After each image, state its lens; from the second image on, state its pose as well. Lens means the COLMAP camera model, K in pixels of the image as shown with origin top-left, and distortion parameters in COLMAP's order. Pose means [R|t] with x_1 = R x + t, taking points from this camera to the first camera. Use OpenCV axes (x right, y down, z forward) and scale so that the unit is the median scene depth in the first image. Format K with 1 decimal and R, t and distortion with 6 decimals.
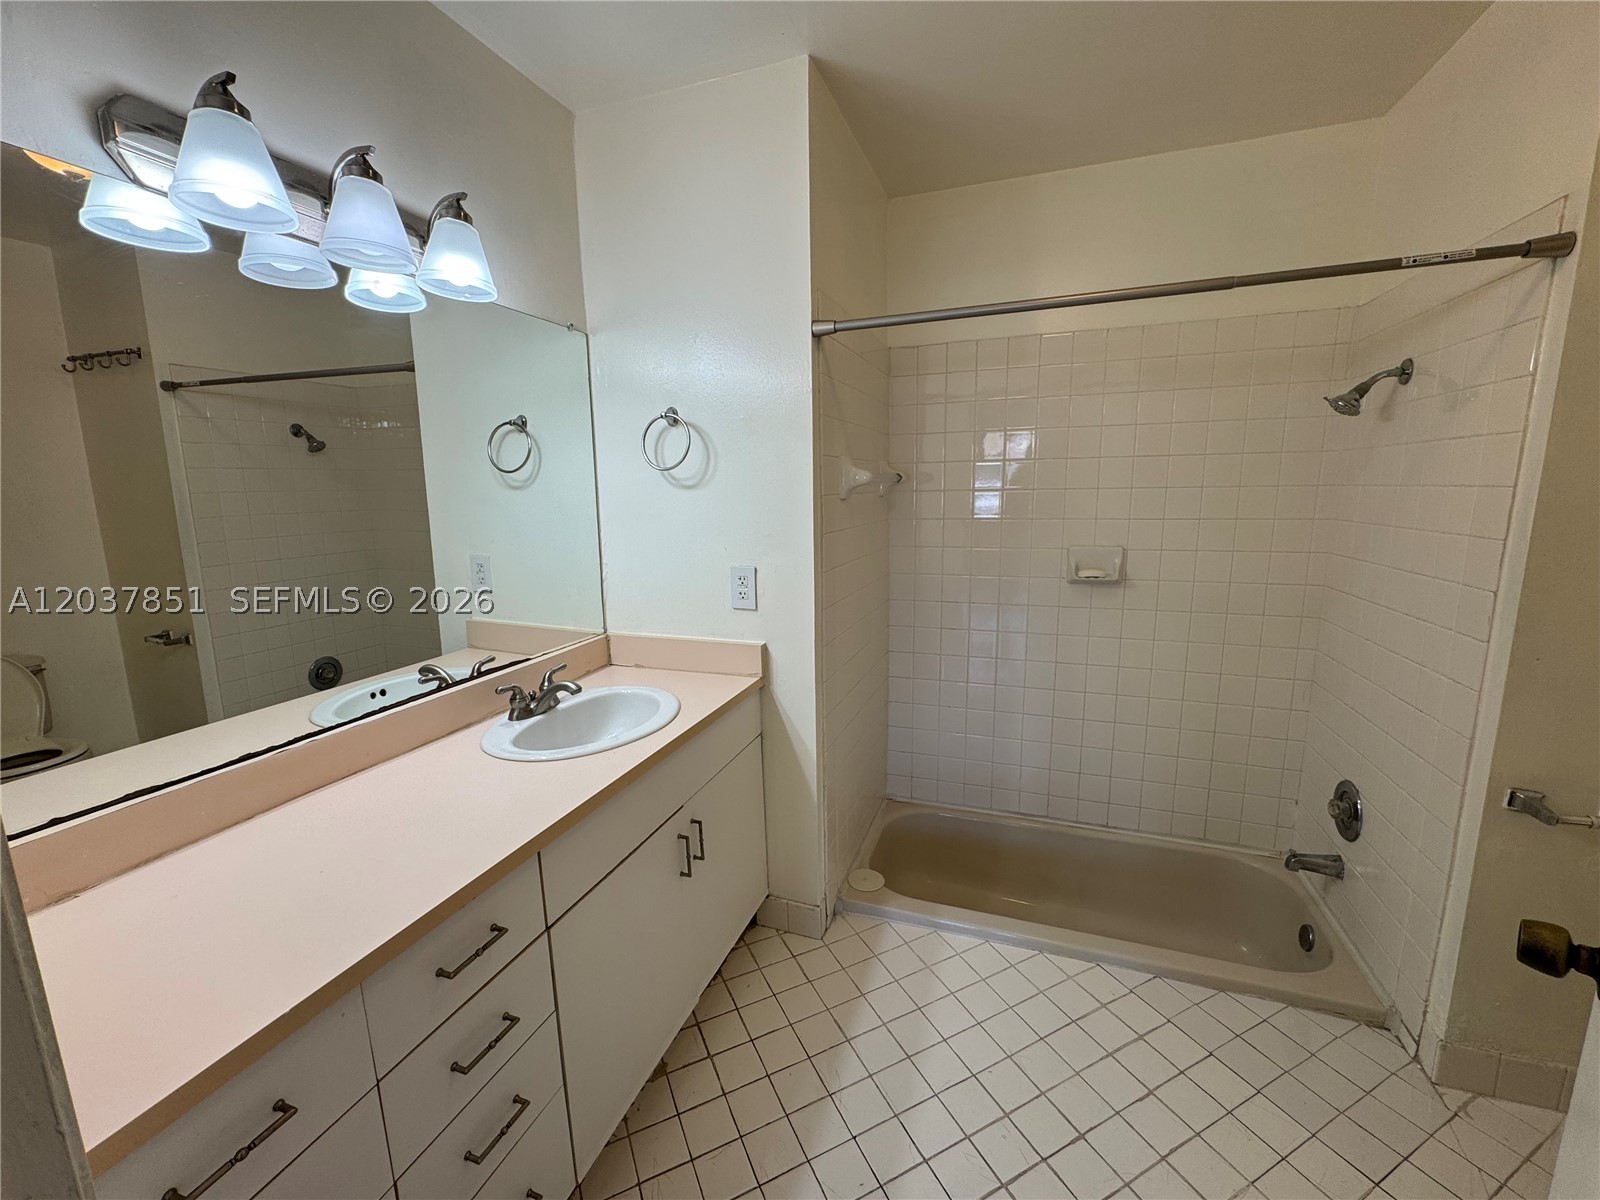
lens RADIAL K [[641.9, 0, 801.6], [0, 641.9, 594.3], [0, 0, 1]] dist [-0.001497, -0.000148]
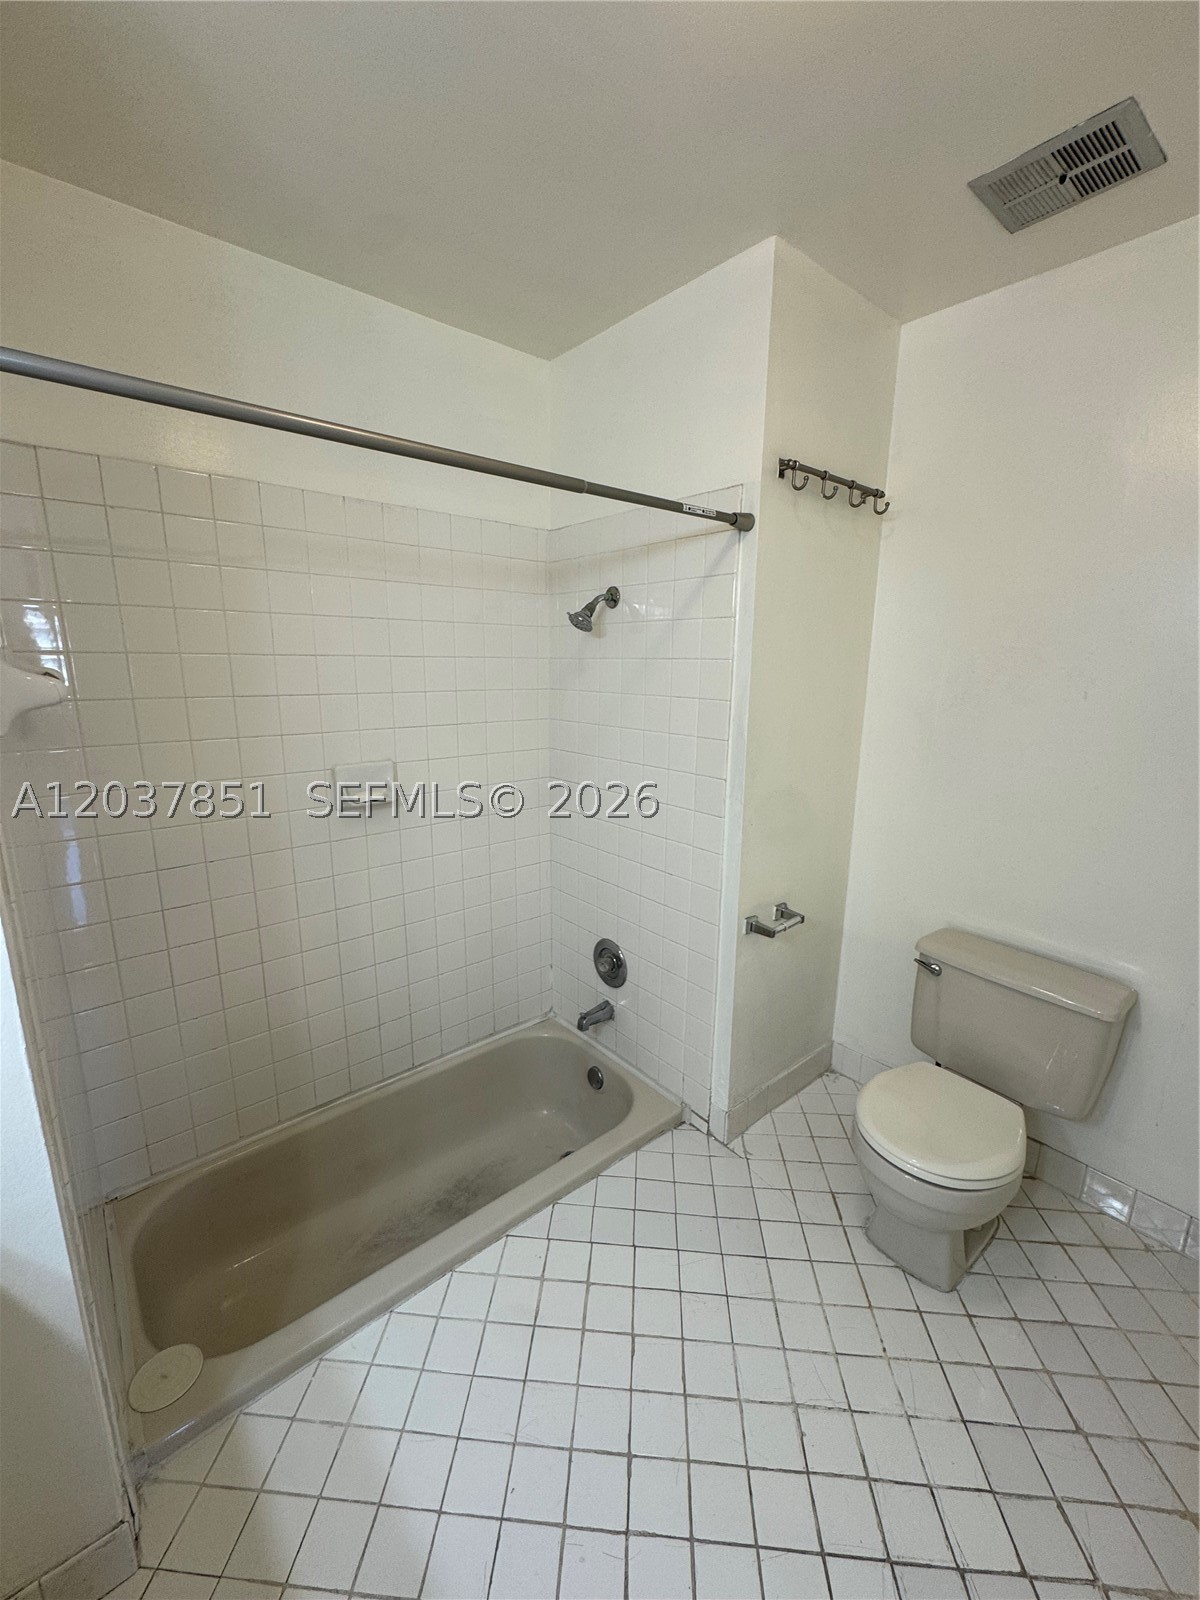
lens RADIAL K [[641.9, 0, 600.0], [0, 641.9, 800.0], [0, 0, 1]] dist [-0.001497, -0.000148]
pose [[0.500117, -0.162103, 0.850650, -0.136999], [0.125187, 0.985538, 0.114208, -0.108790], [-0.856861, 0.049373, 0.513177, 0.402773]]
